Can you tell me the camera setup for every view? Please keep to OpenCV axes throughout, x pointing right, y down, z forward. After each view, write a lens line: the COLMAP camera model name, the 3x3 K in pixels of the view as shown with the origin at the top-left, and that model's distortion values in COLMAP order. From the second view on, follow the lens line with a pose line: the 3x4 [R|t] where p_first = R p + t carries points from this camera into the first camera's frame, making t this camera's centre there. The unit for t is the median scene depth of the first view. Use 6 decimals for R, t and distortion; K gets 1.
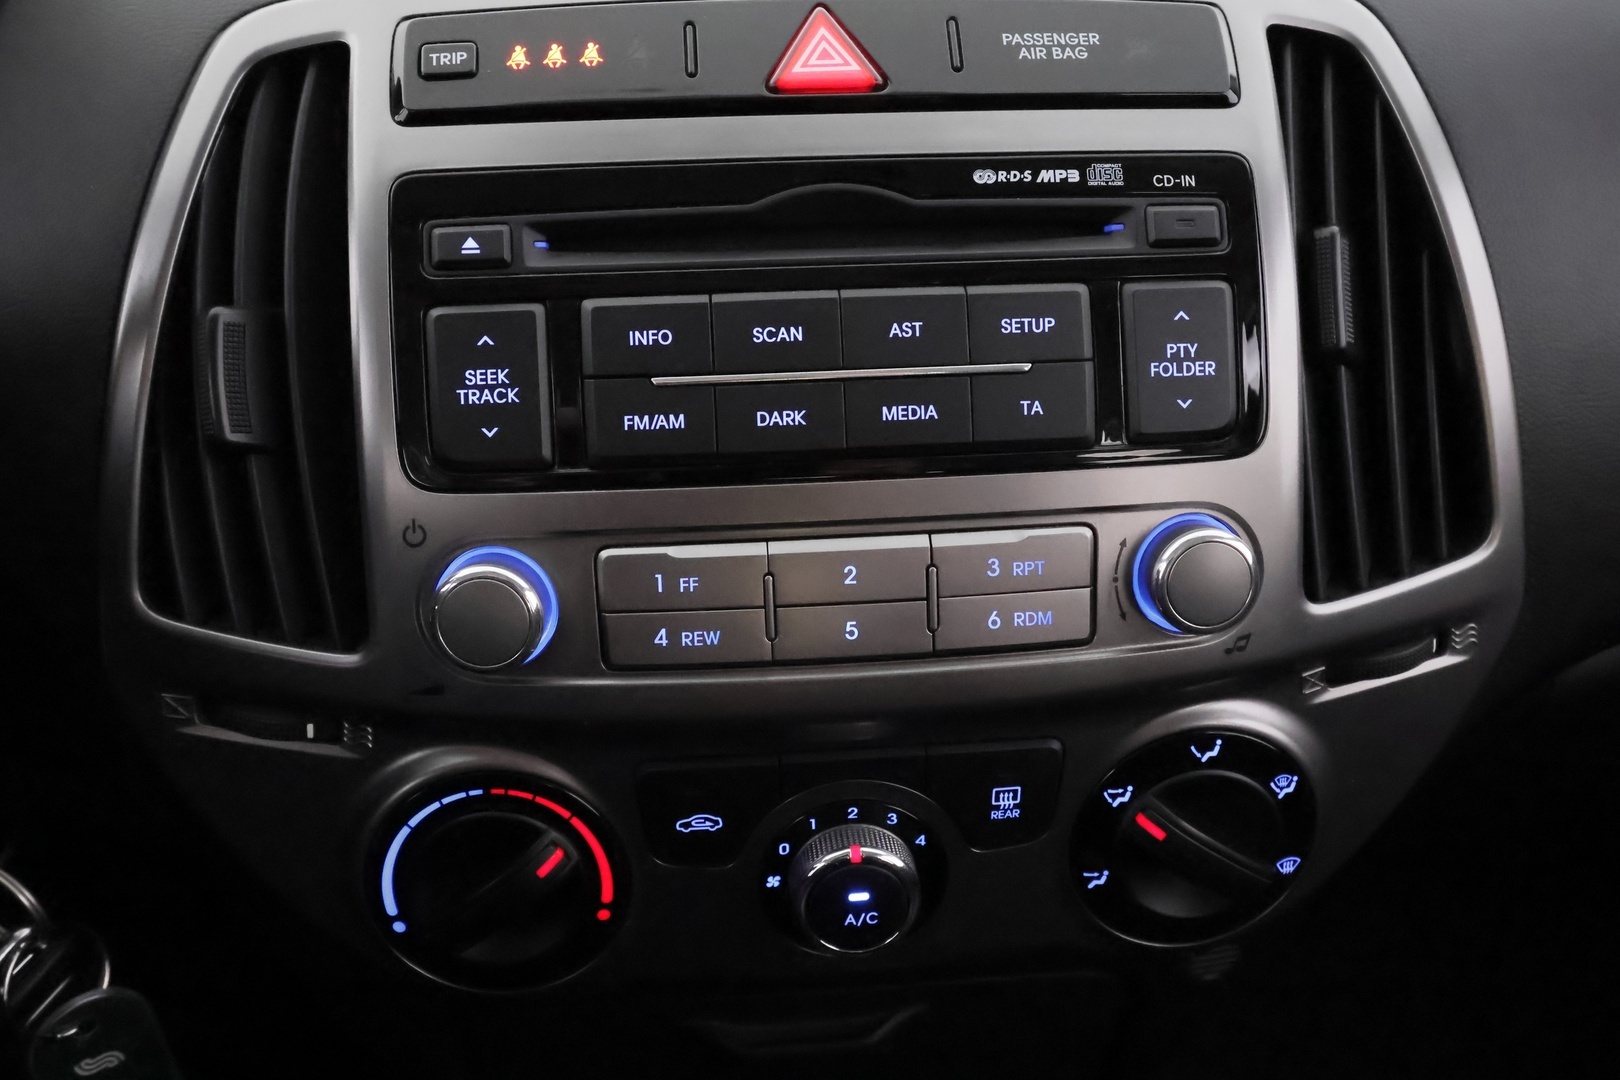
lens RADIAL K [[1385.6, 0, 810.0], [0, 1385.6, 540.0], [0, 0, 1]] dist [0.002808, -0.004611]
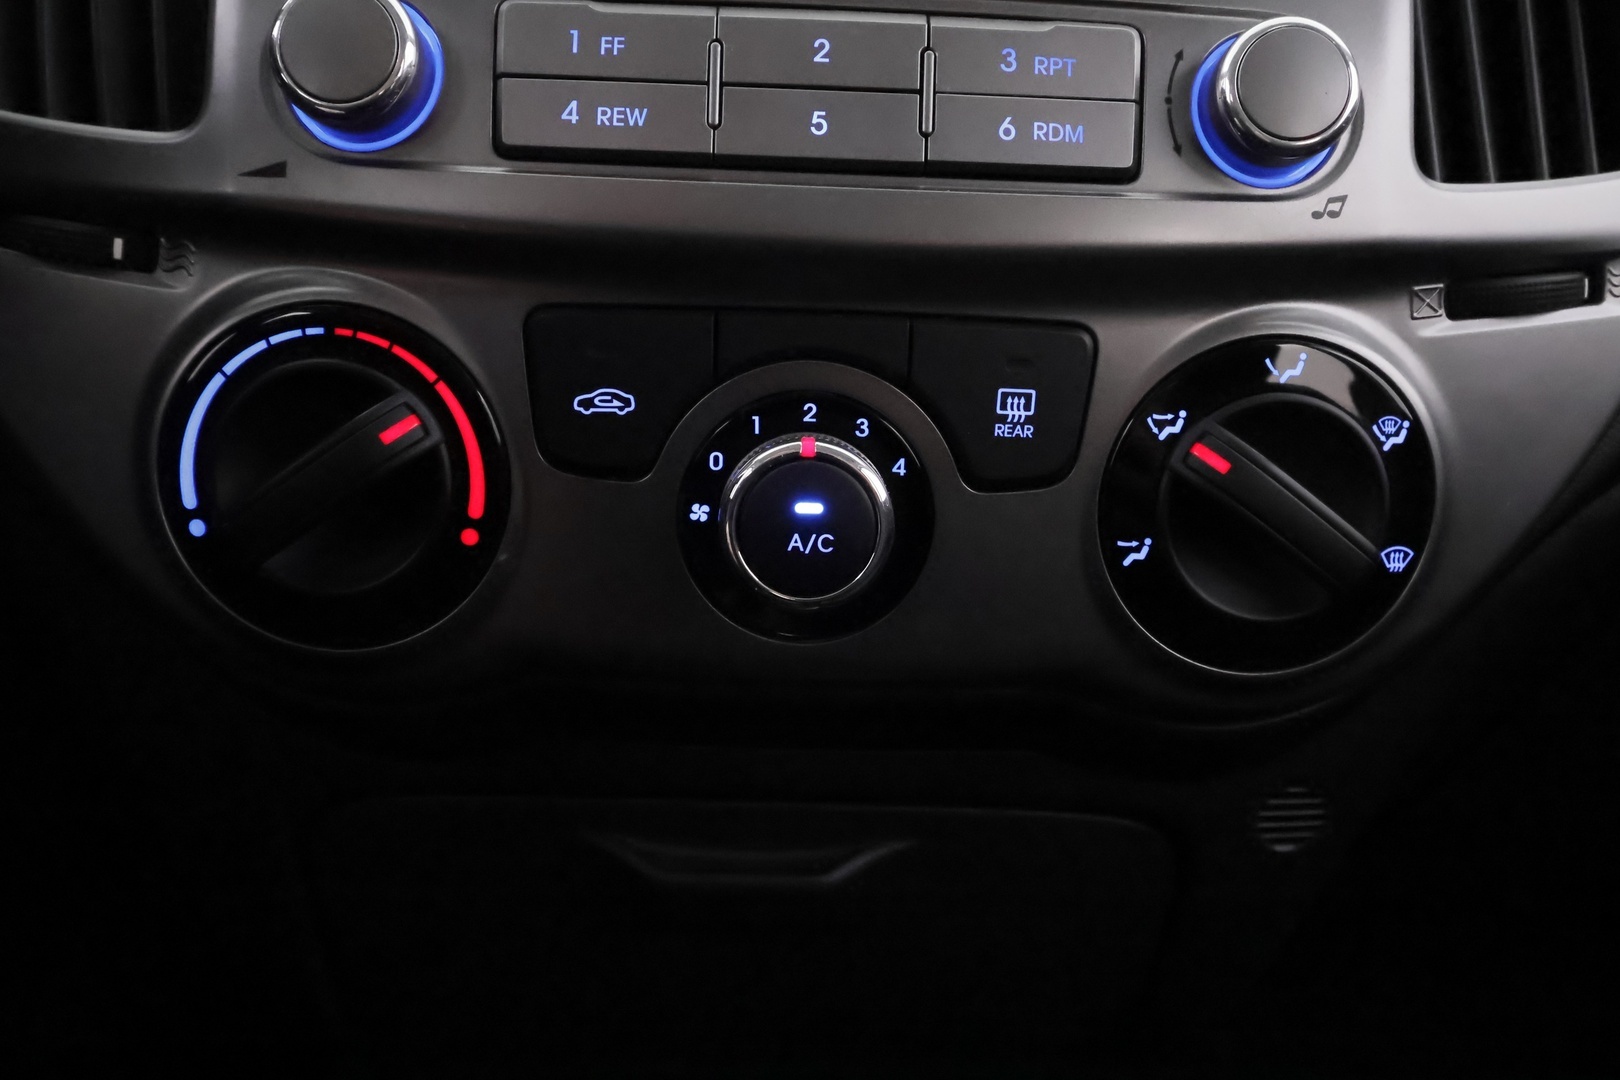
lens RADIAL K [[1385.6, 0, 810.0], [0, 1385.6, 540.0], [0, 0, 1]] dist [0.002808, -0.004611]
pose [[0.997105, 0.062074, -0.043906, 0.069065], [-0.069637, 0.977398, -0.199611, 0.420163], [0.030523, 0.202090, 0.978891, 0.282236]]
